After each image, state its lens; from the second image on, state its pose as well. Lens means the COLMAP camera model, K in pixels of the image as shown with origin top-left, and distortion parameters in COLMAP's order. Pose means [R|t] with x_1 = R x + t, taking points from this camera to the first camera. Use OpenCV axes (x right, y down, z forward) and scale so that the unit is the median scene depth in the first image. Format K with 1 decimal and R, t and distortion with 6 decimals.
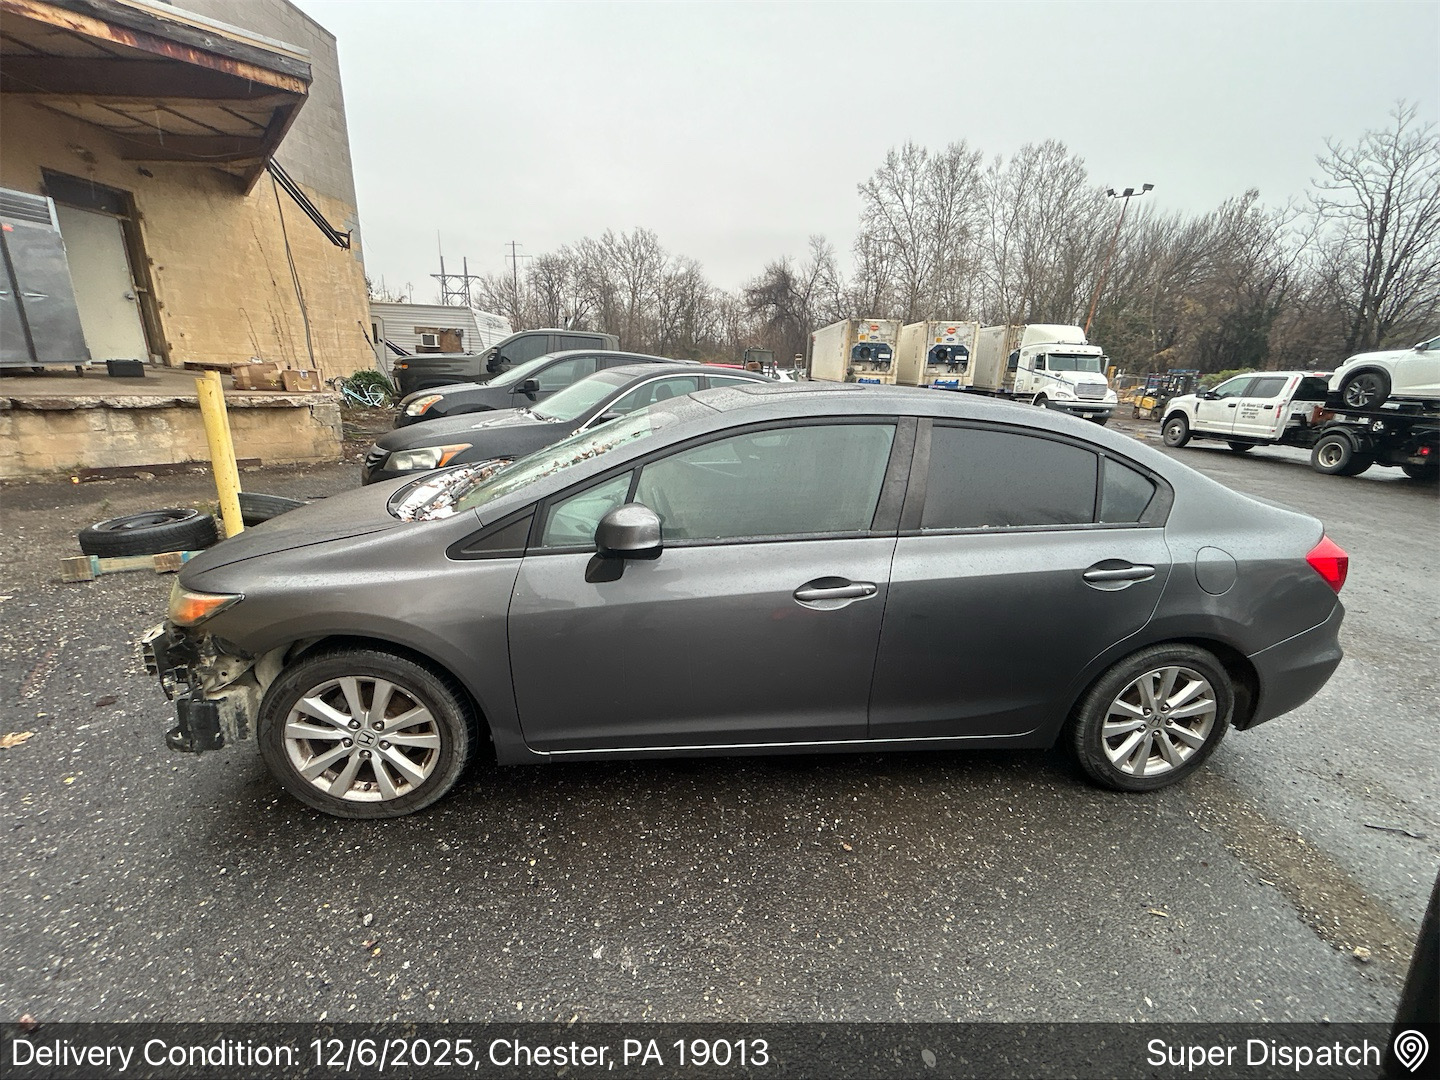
lens RADIAL K [[579.7, 0, 716.7], [0, 579.7, 542.2], [0, 0, 1]] dist [-0.001604, 0.000752]
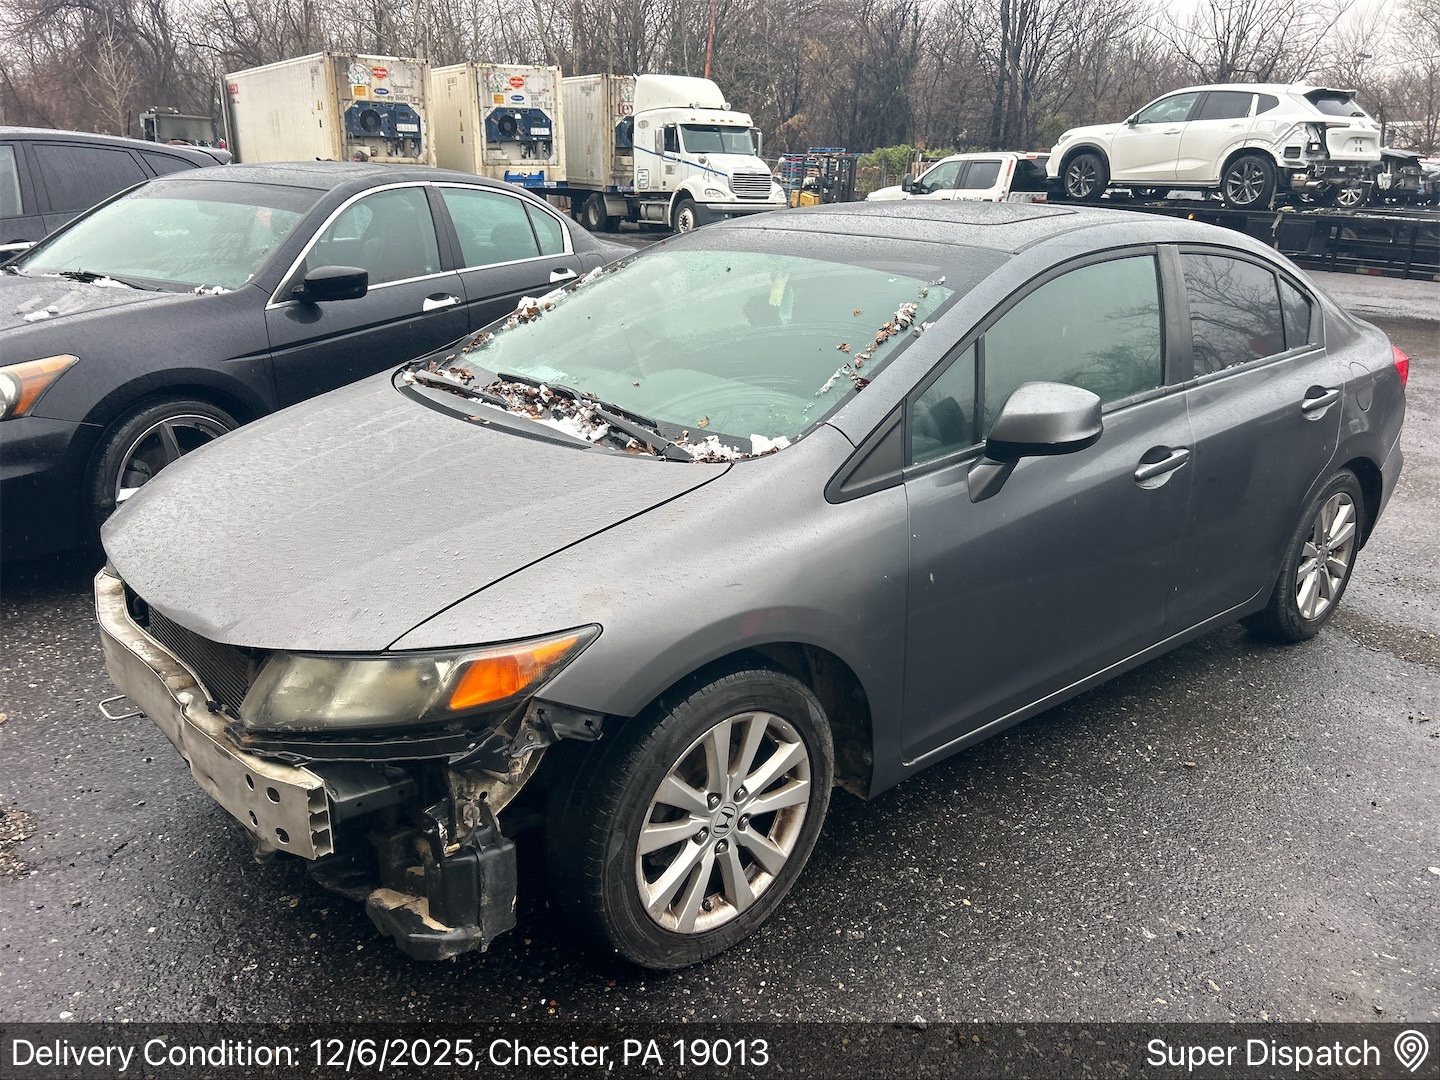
lens RADIAL K [[1086.7, 0, 710.2], [0, 1086.7, 544.8], [0, 0, 1]] dist [0.050945, -0.051350]
pose [[0.830426, -0.198939, 0.520400, -0.129290], [0.168909, 0.980012, 0.105105, -0.008308], [-0.530907, 0.000618, 0.847430, 0.002033]]
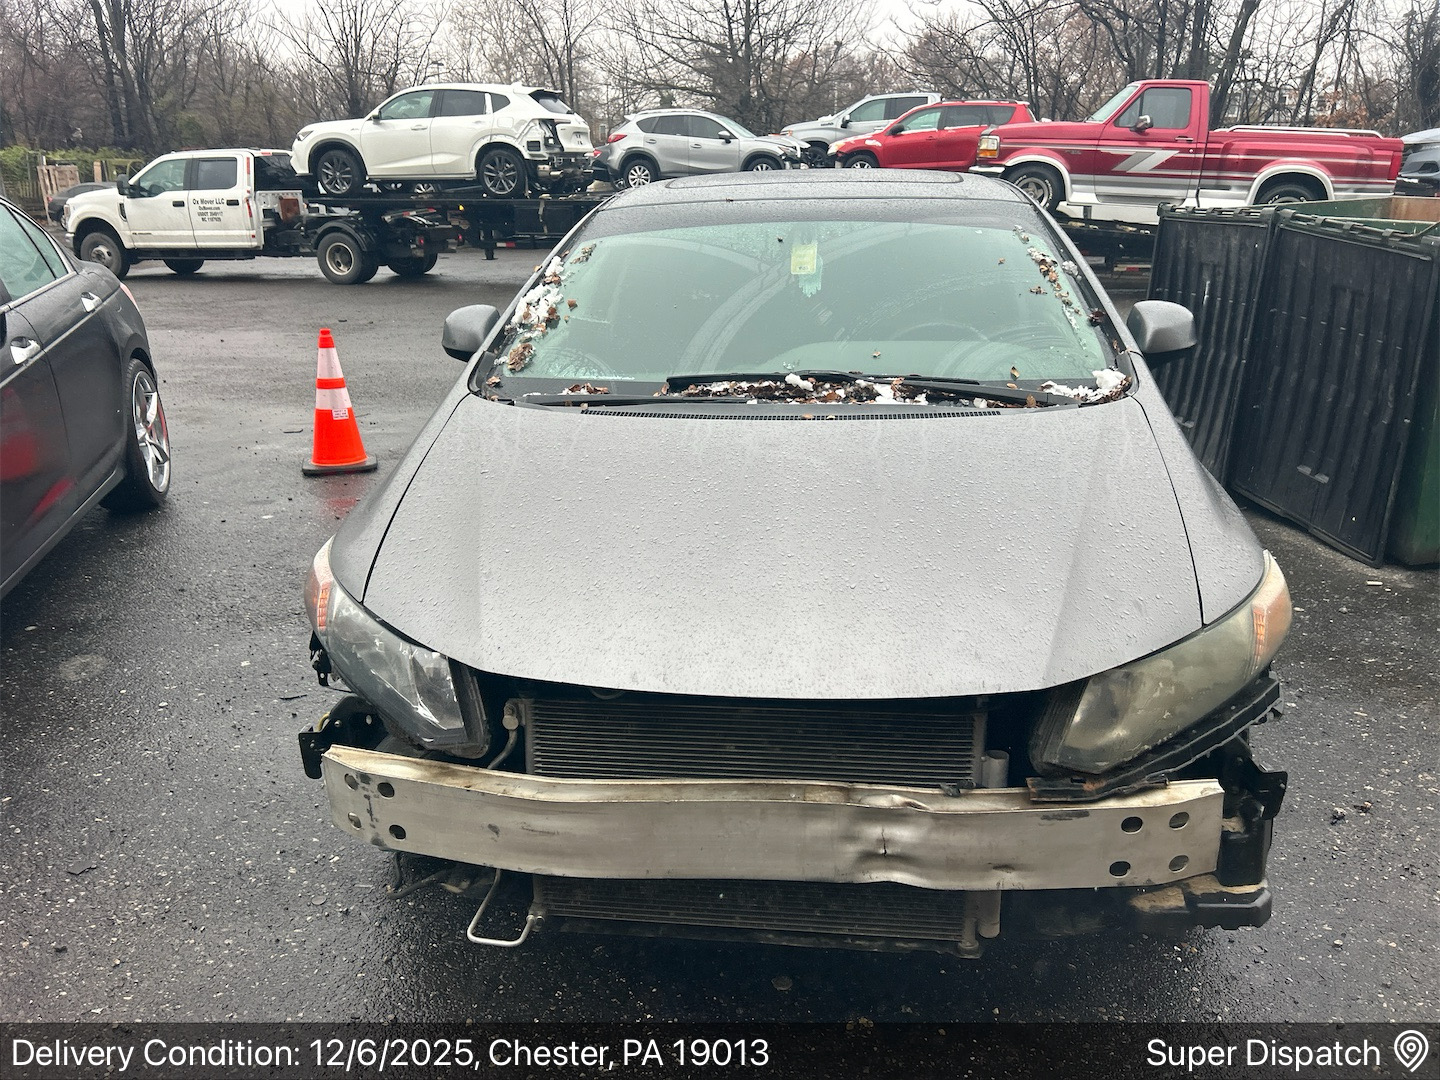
lens RADIAL K [[1086.7, 0, 710.2], [0, 1086.7, 544.8], [0, 0, 1]] dist [0.050945, -0.051350]
pose [[0.231769, -0.349004, 0.908009, -0.201285], [0.299966, 0.913579, 0.274579, -0.040246], [-0.925367, 0.208733, 0.316428, 0.119020]]
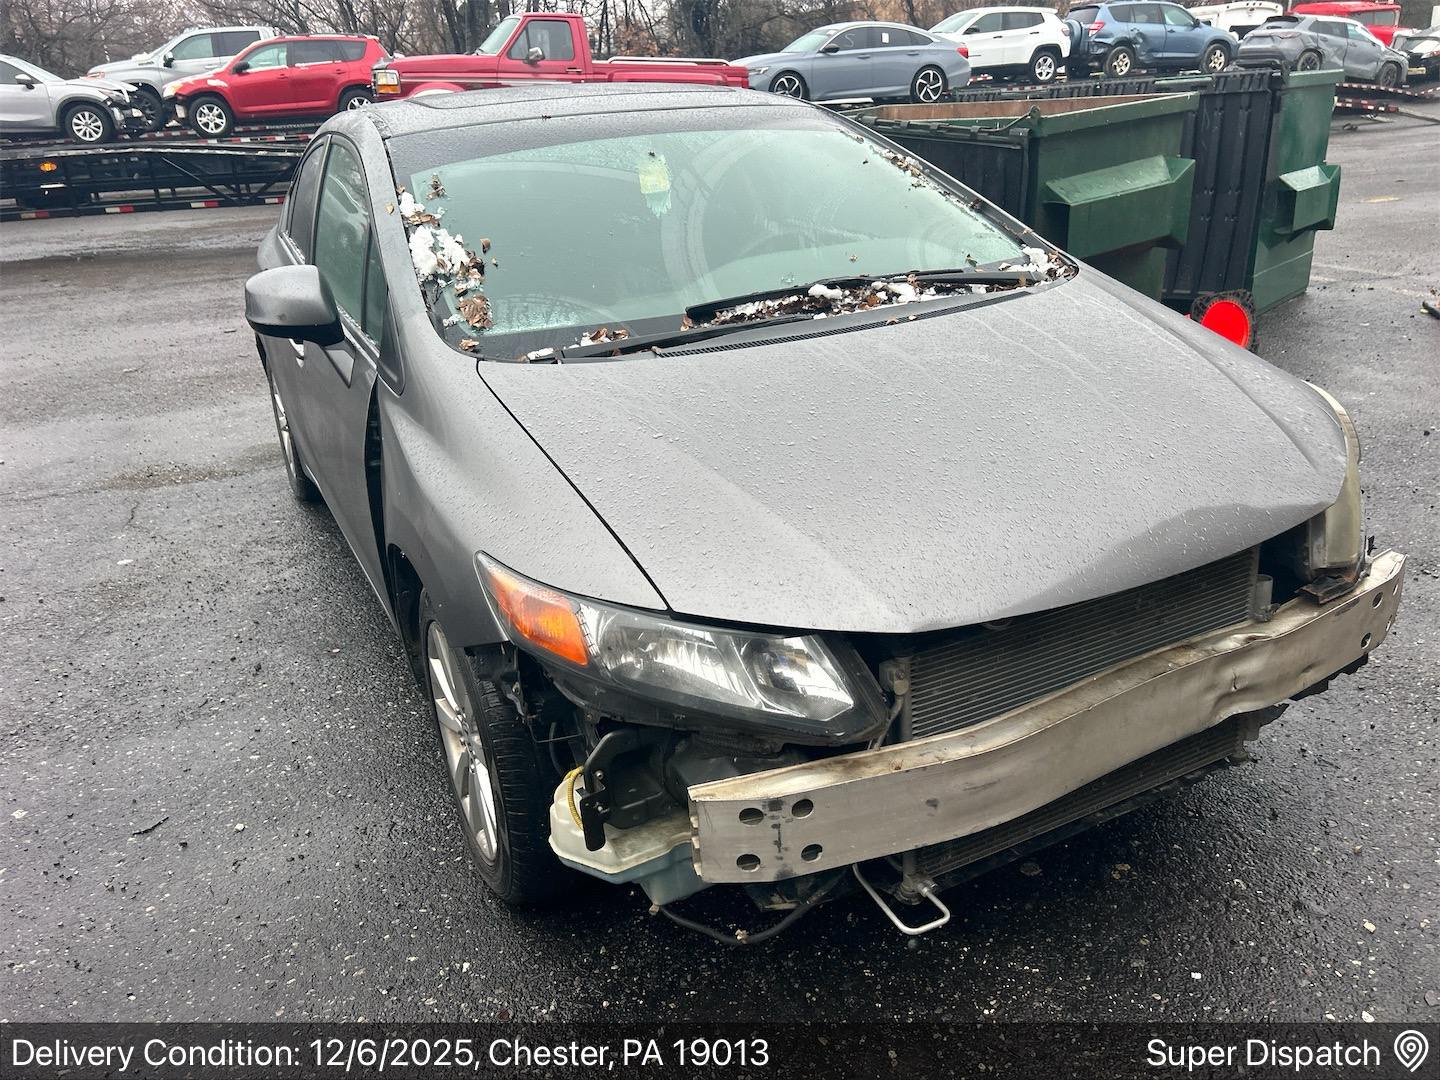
lens RADIAL K [[1086.7, 0, 710.2], [0, 1086.7, 544.8], [0, 0, 1]] dist [0.050945, -0.051350]
pose [[-0.345794, -0.375289, 0.859991, -0.186340], [0.307350, 0.820665, 0.481710, -0.061554], [-0.886545, 0.430891, -0.168436, 0.198825]]
